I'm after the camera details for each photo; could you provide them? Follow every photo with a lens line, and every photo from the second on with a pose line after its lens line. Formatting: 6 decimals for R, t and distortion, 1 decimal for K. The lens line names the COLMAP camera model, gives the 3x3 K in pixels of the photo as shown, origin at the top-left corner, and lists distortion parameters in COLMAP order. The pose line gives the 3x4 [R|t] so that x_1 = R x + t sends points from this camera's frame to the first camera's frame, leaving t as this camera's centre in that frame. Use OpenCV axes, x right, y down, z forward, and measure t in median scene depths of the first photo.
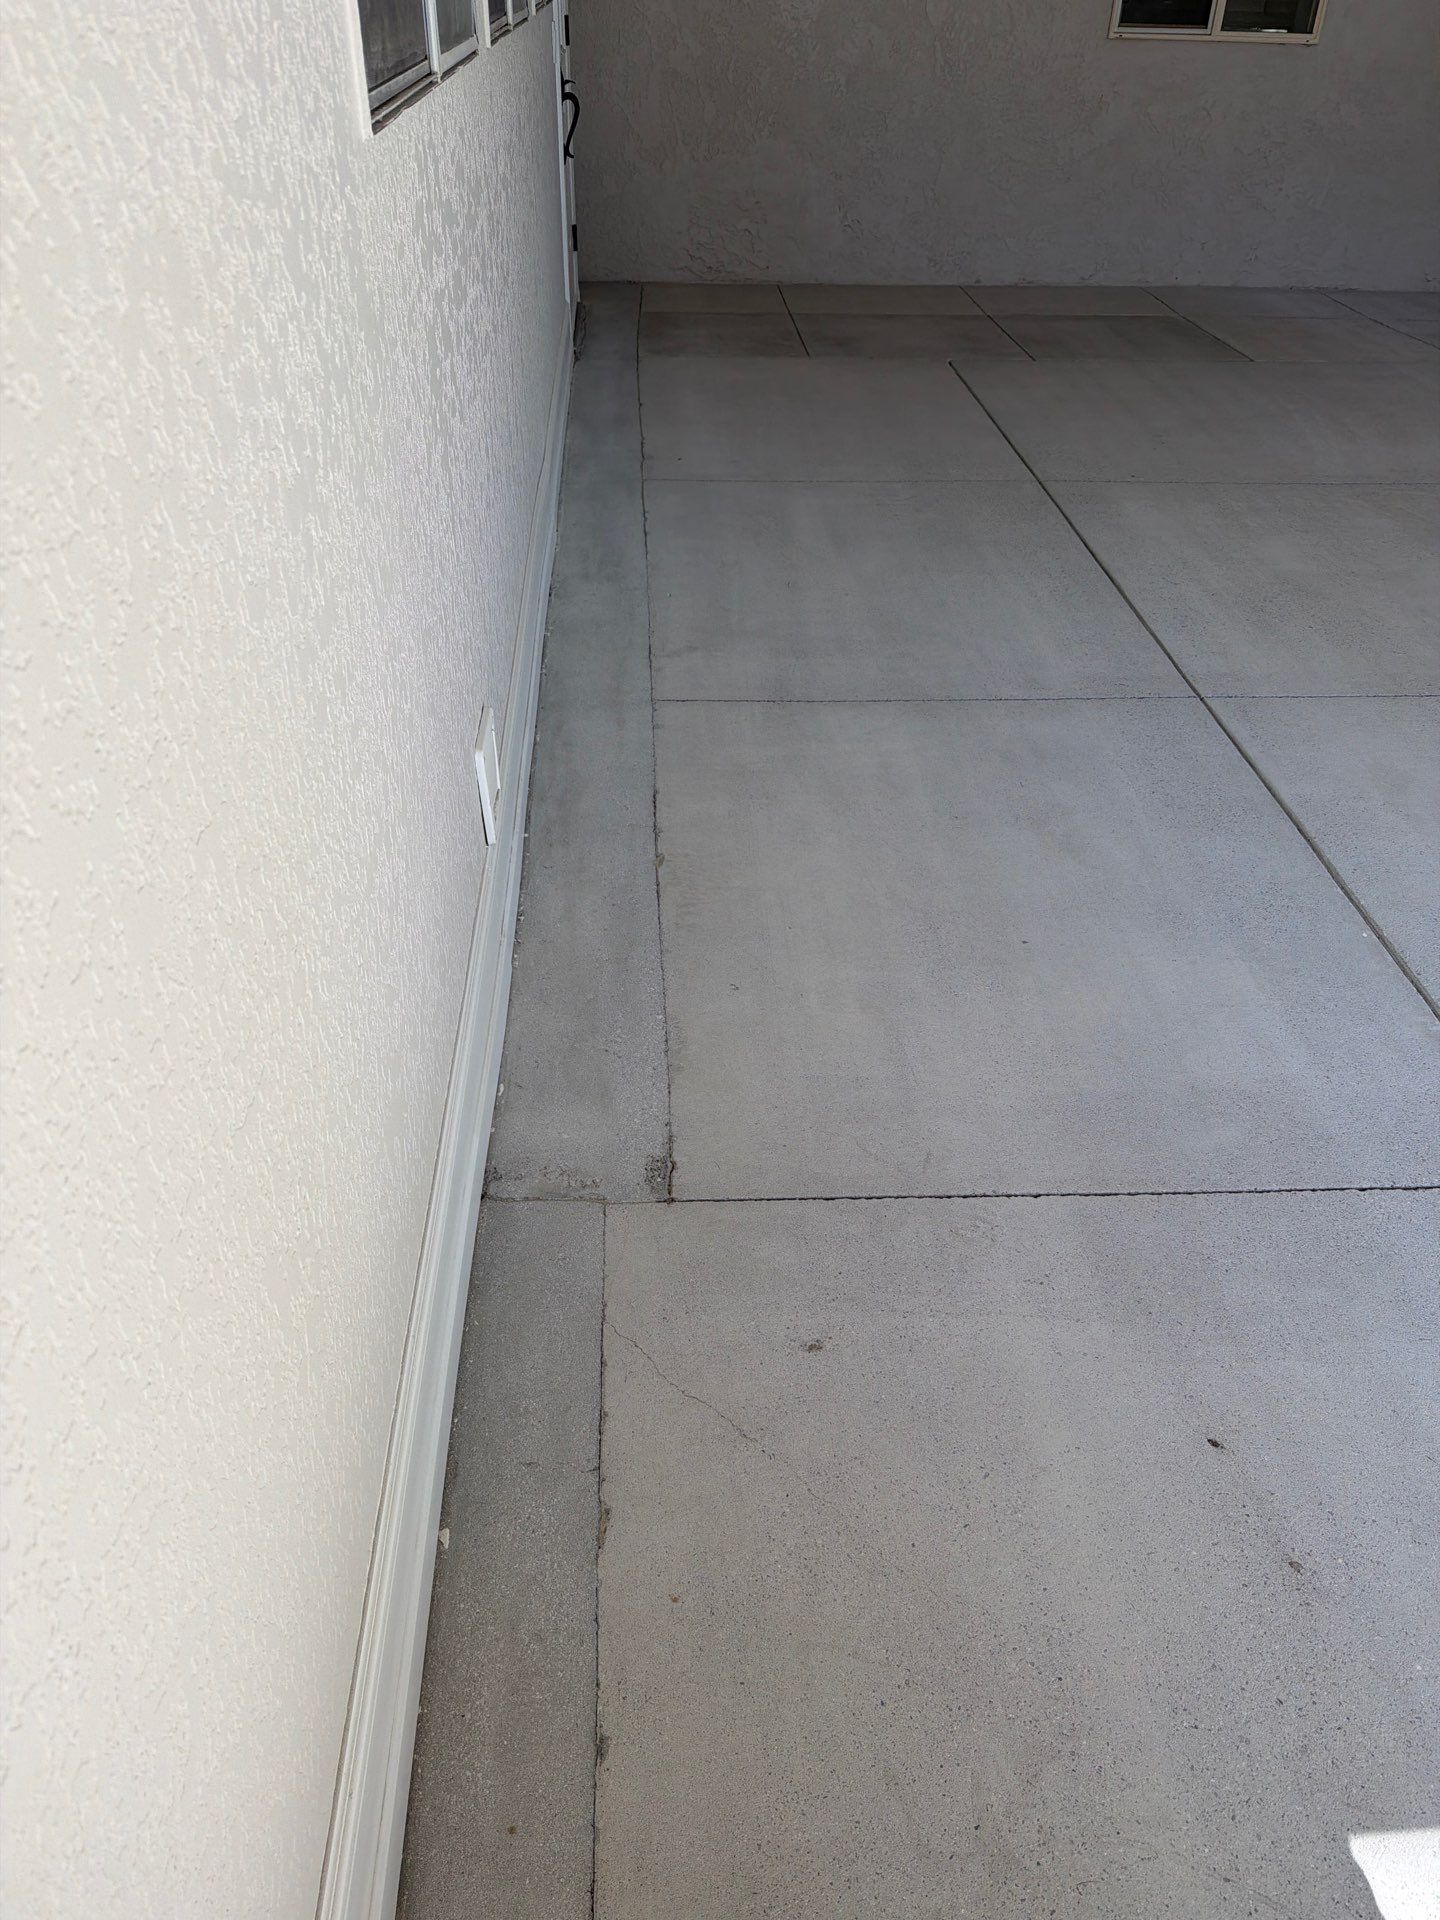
lens RADIAL K [[1380.7, 0, 717.5], [0, 1380.7, 971.0], [0, 0, 1]] dist [0.078104, -0.092098]
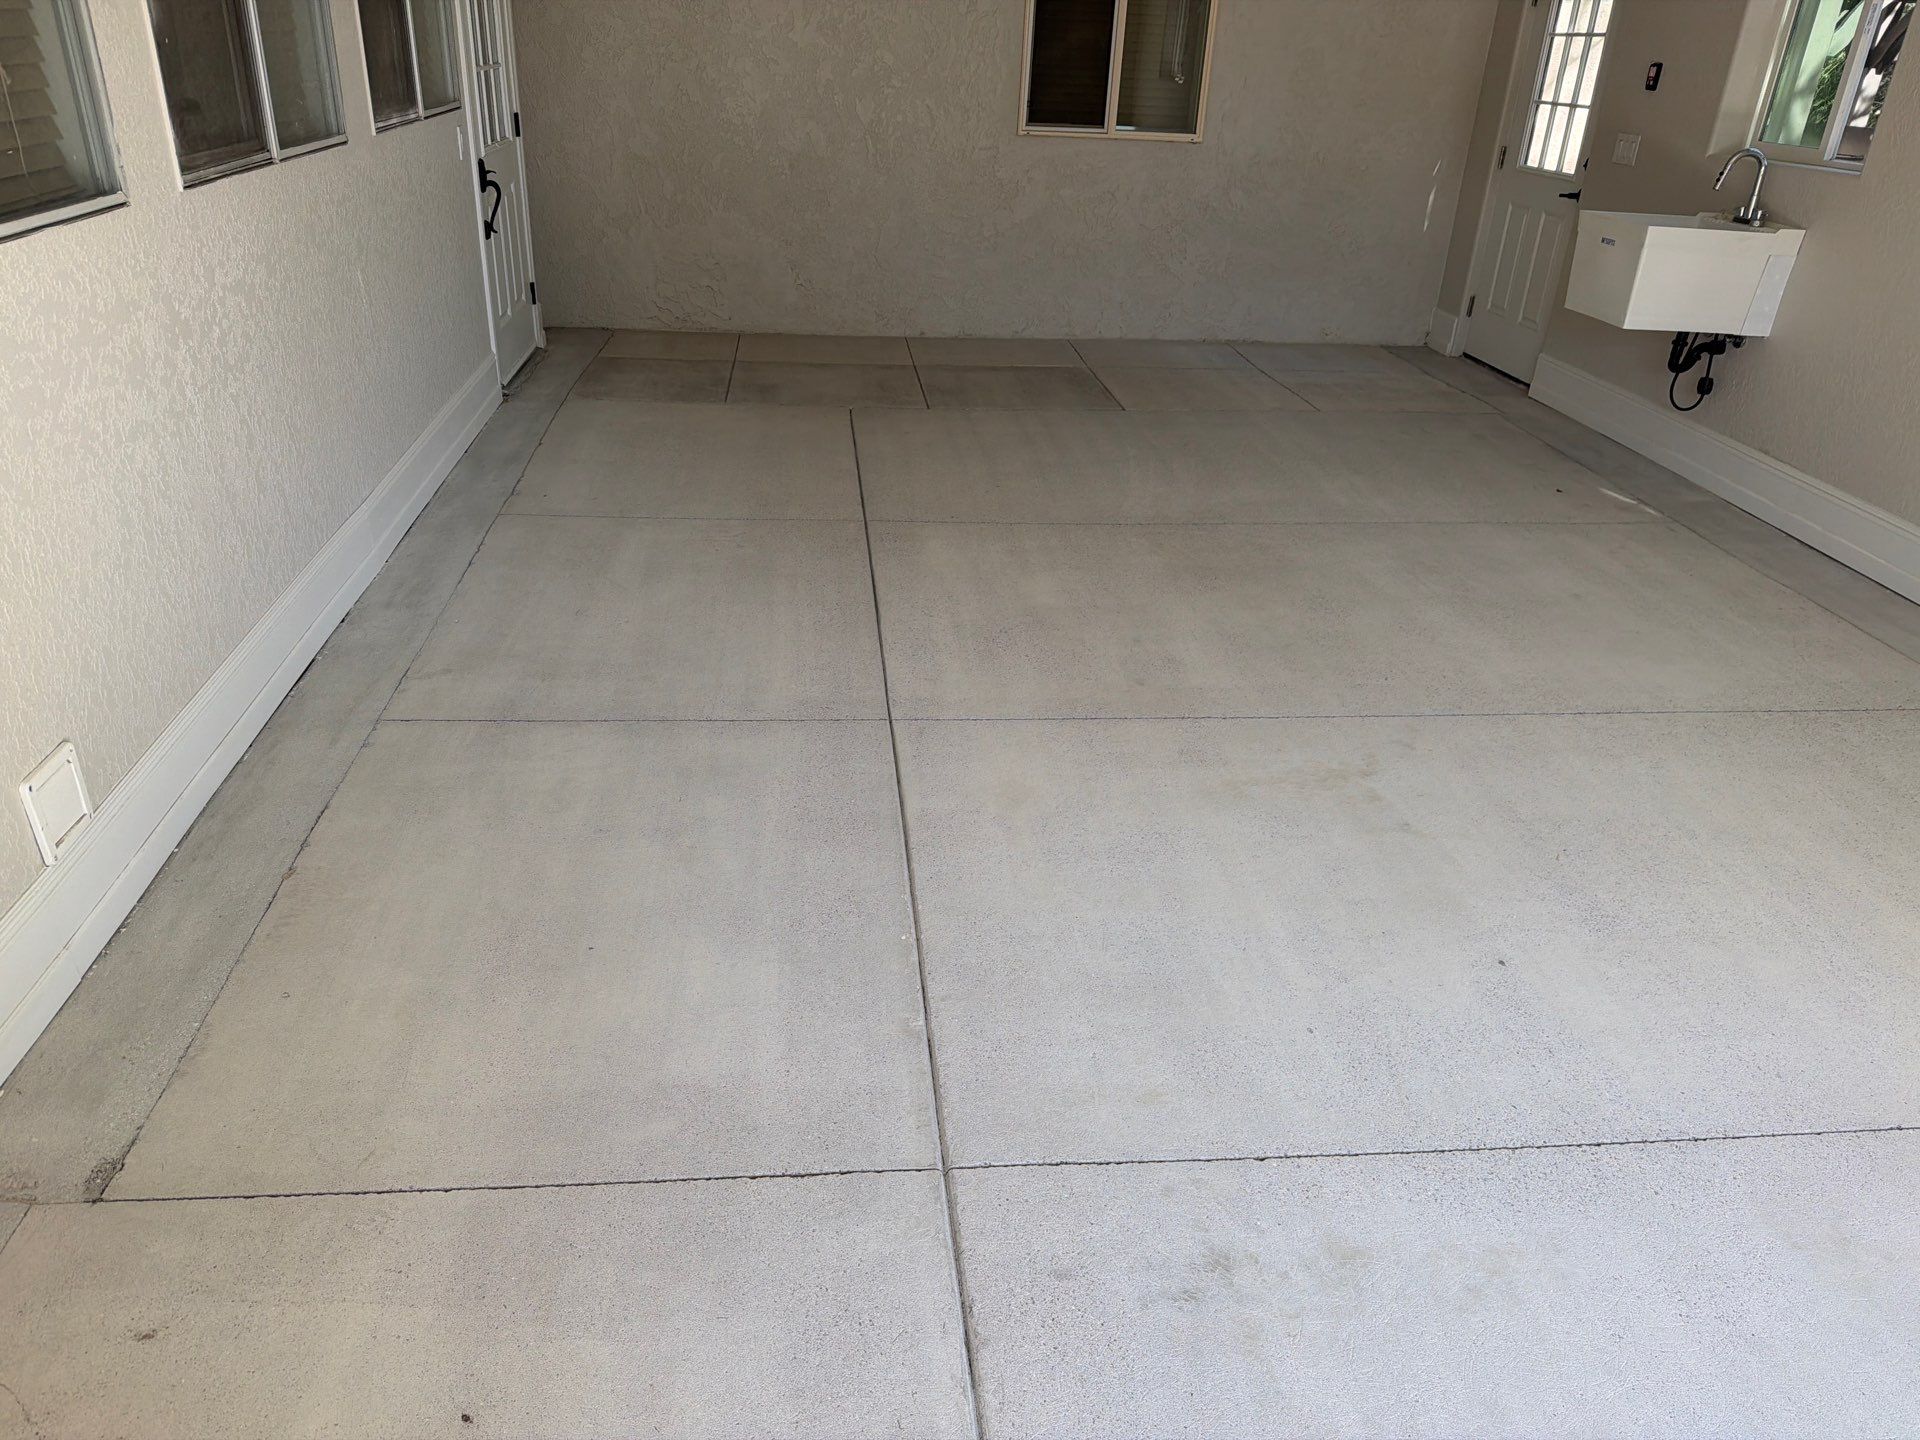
lens RADIAL K [[1380.7, 0, 938.1], [0, 1380.7, 736.7], [0, 0, 1]] dist [0.078104, -0.092098]
pose [[0.999372, 0.000480, 0.035420, 0.302450], [0.004897, 0.988436, -0.151561, -0.011953], [-0.035083, 0.151639, 0.987813, -0.085521]]
